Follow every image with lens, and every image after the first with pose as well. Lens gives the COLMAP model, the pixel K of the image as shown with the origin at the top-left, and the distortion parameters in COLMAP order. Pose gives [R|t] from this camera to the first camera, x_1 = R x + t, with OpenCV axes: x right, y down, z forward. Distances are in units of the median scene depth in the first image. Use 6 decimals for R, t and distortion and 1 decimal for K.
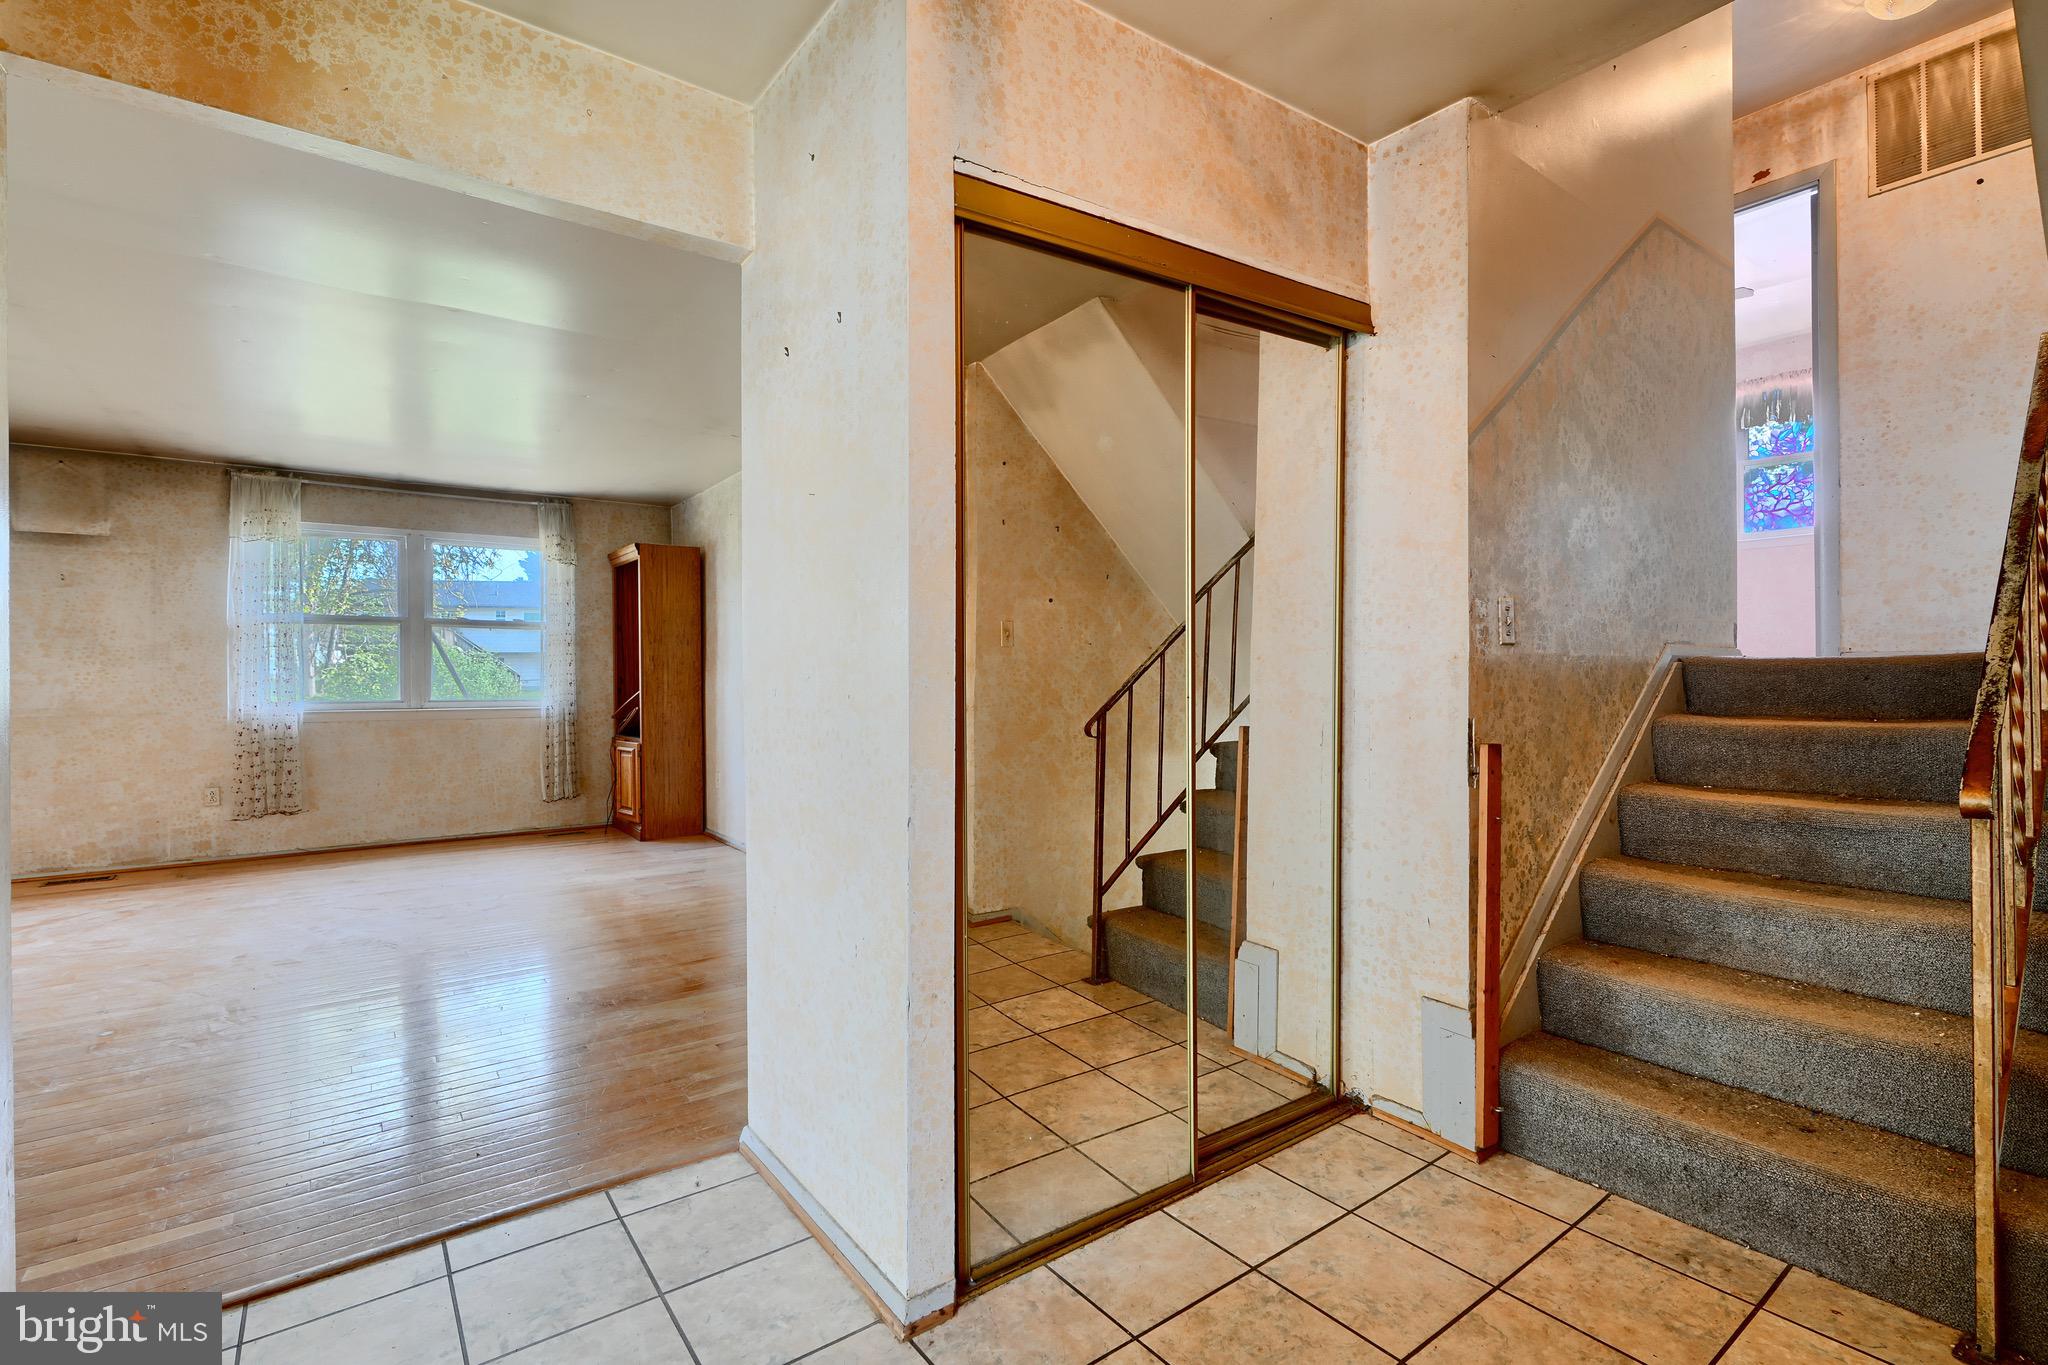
lens RADIAL K [[964.0, 0, 1028.4], [0, 964.0, 675.6], [0, 0, 1]] dist [-0.001683, 0.001640]
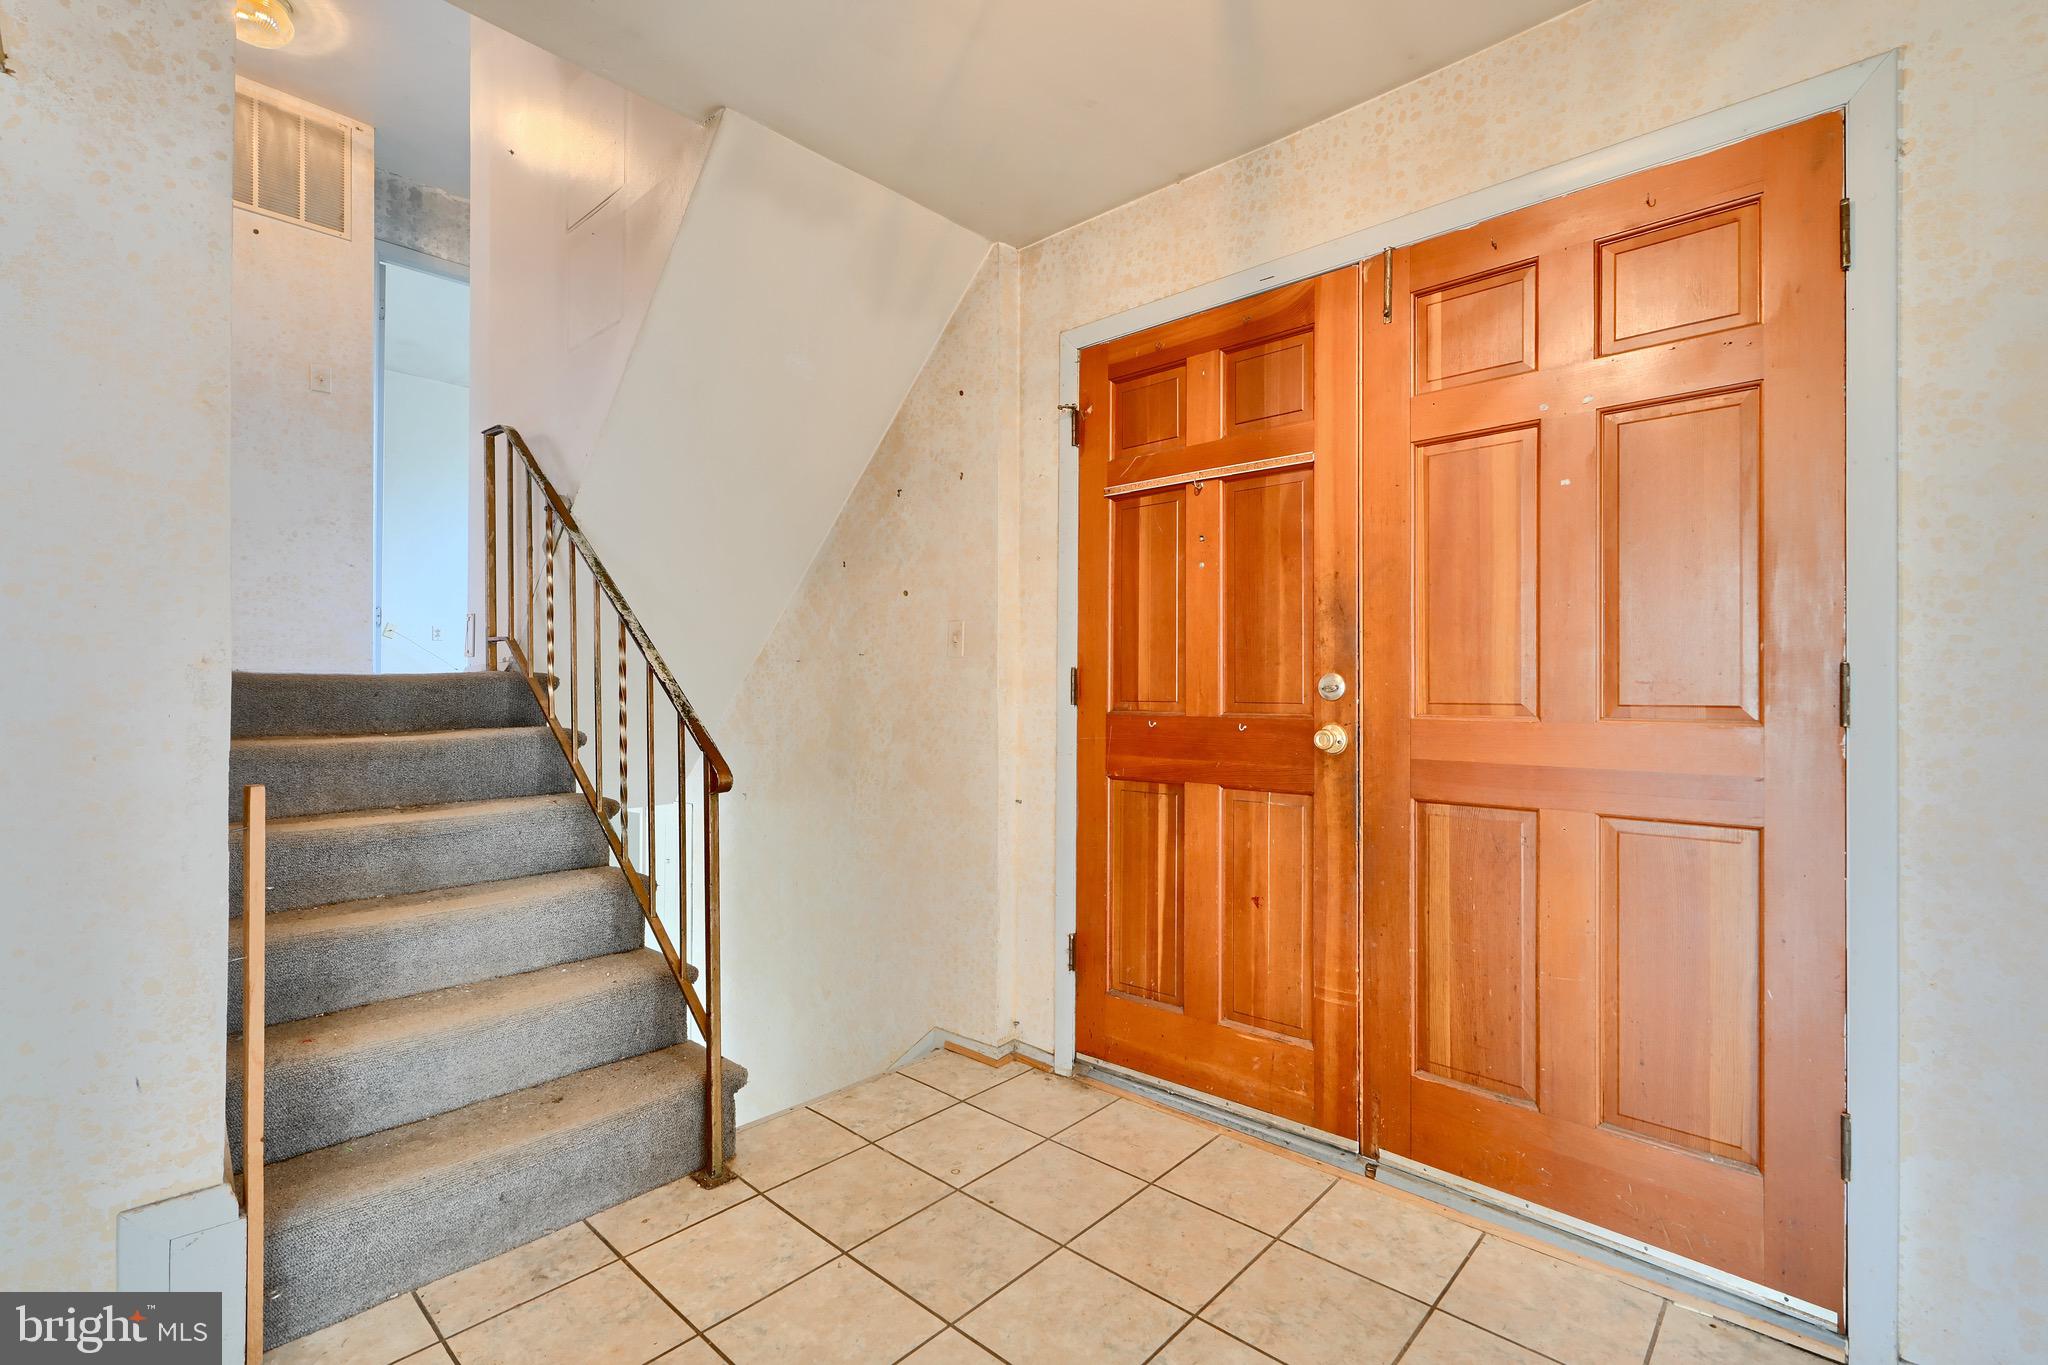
lens RADIAL K [[925.1, 0, 1033.6], [0, 925.1, 684.7], [0, 0, 1]] dist [-0.000312, -0.000053]
pose [[-0.201940, 0.013490, 0.979305, -0.119431], [-0.001562, 0.999899, -0.014095, 0.002149], [-0.979397, -0.004376, -0.201899, 0.228439]]
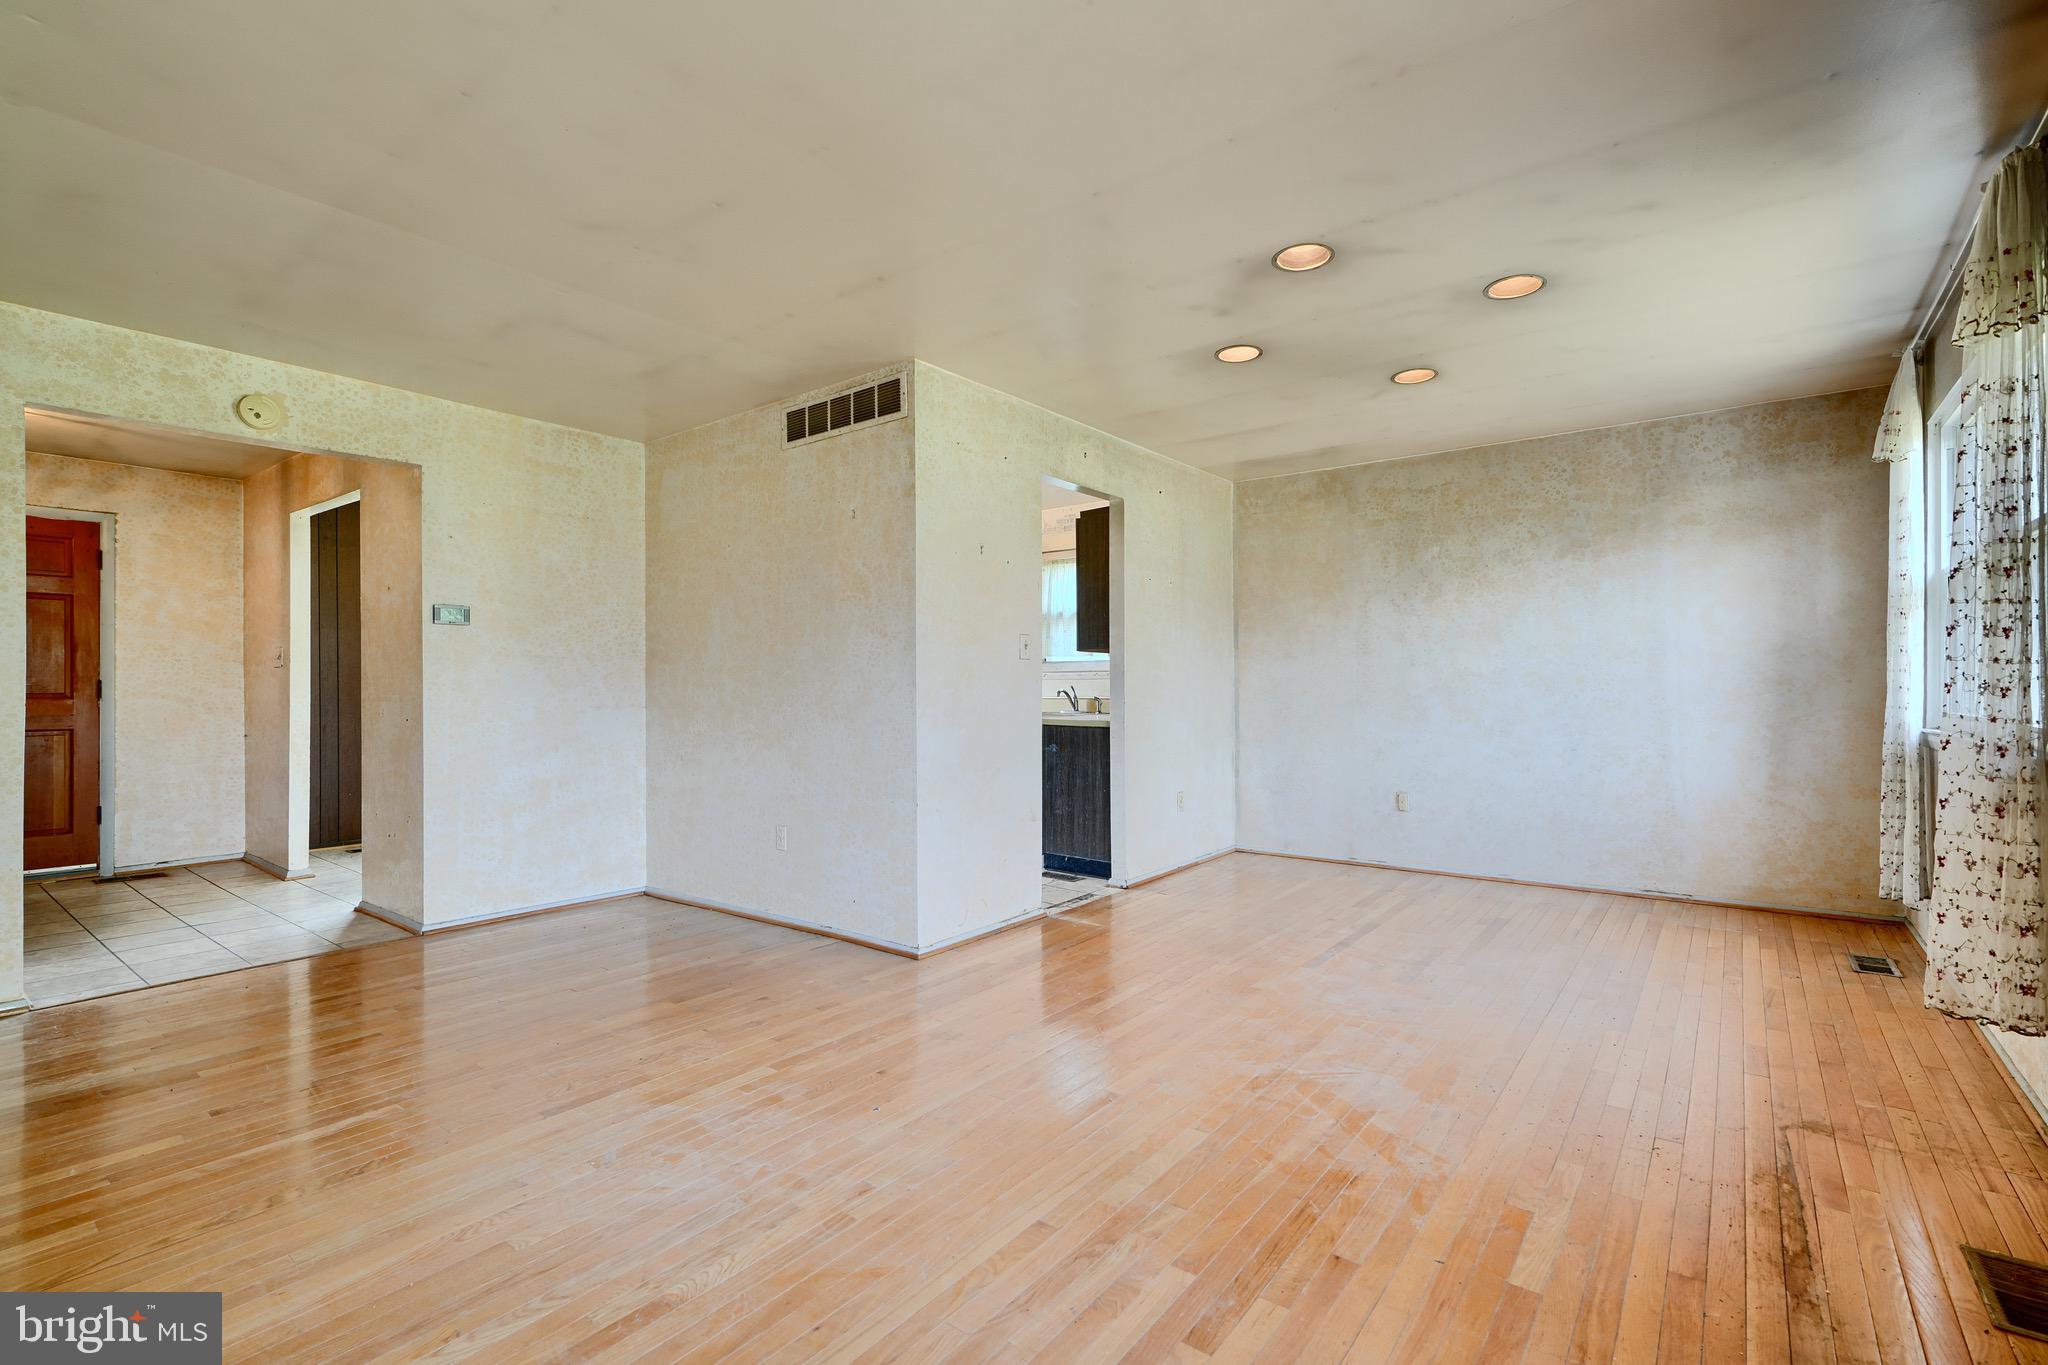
lens RADIAL K [[925.1, 0, 1022.4], [0, 925.1, 686.6], [0, 0, 1]] dist [-0.000312, -0.000053]
pose [[-0.958858, 0.008037, -0.283773, -0.557584], [0.008485, 0.999964, -0.000348, 0.006560], [0.283760, -0.002742, -0.958892, 1.152072]]
